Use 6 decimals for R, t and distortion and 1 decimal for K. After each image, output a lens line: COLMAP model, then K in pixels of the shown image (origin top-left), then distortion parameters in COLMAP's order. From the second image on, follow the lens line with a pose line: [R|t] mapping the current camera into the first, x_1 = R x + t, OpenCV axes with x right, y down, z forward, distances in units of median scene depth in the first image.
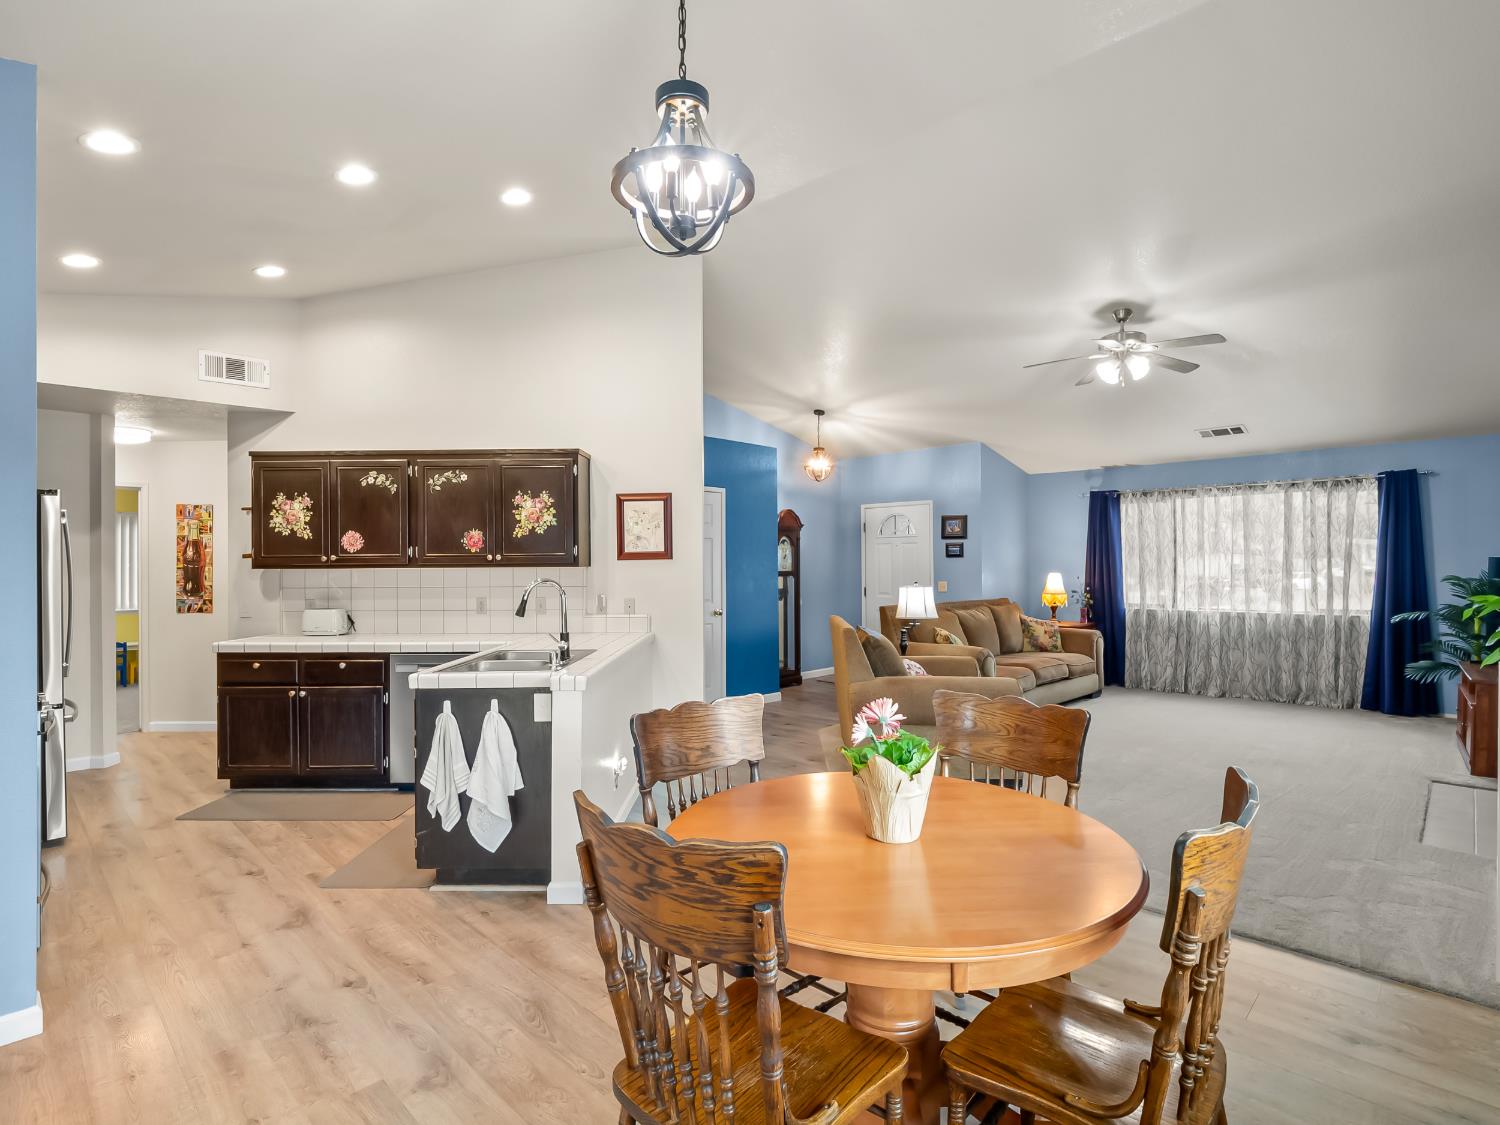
lens RADIAL K [[760.8, 0, 755.0], [0, 760.8, 560.5], [0, 0, 1]] dist [-0.001250, -0.007954]
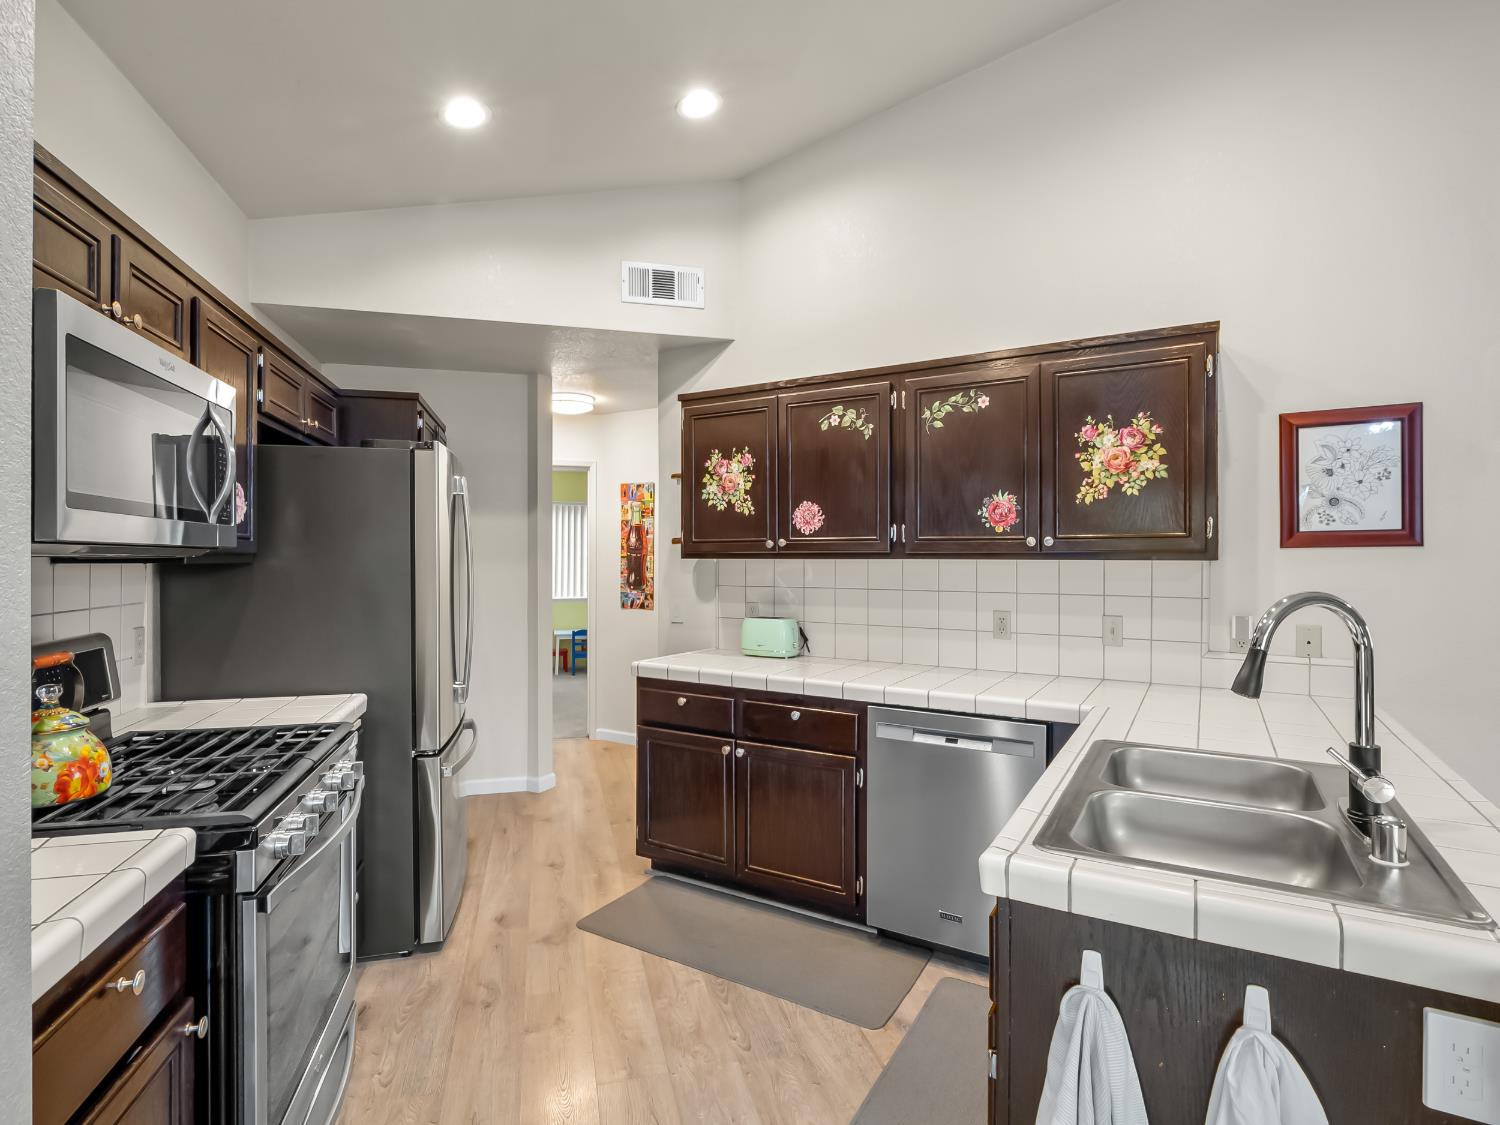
lens RADIAL K [[760.8, 0, 765.1], [0, 760.8, 563.2], [0, 0, 1]] dist [-0.001250, -0.007954]
pose [[0.869280, 0.011090, -0.494195, -0.189548], [-0.004135, 0.999876, 0.015163, 0.003343], [0.494302, -0.011138, 0.869219, 0.329128]]
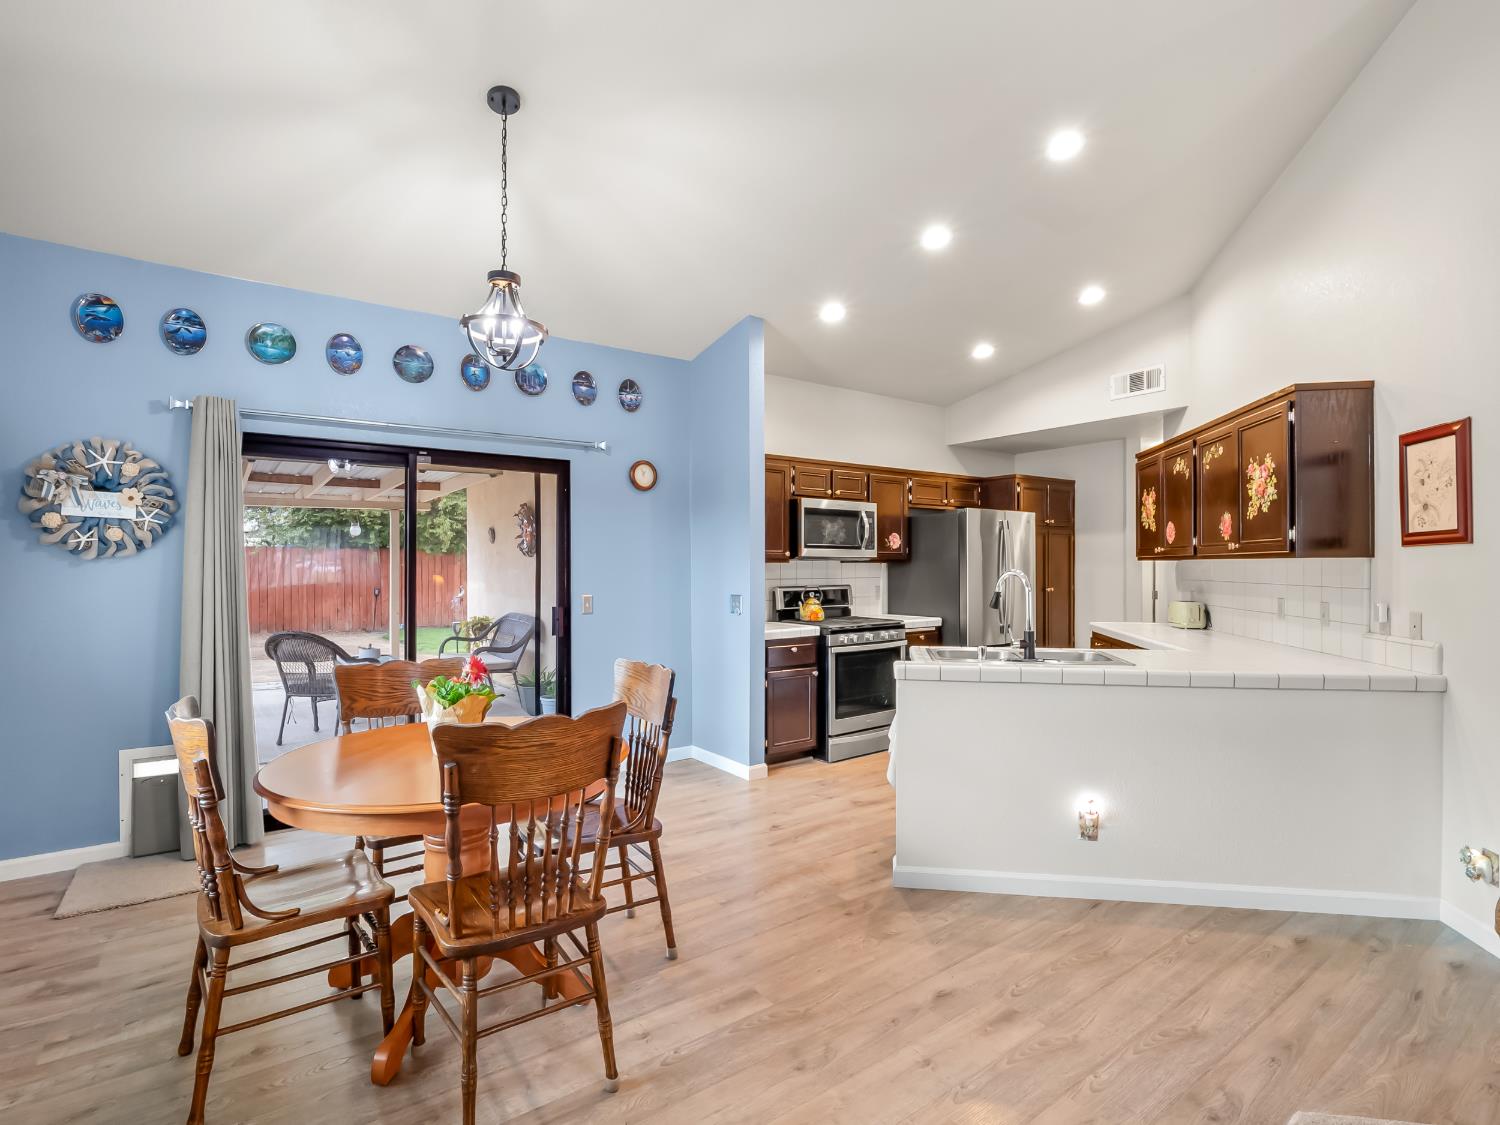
lens RADIAL K [[743.0, 0, 735.0], [0, 743.0, 566.1], [0, 0, 1]] dist [-0.014762, -0.001205]
pose [[-0.174026, 0.008817, -0.984702, 0.395943], [0.010640, 0.999918, 0.007072, 0.004560], [0.984684, -0.009246, -0.174105, 0.483634]]
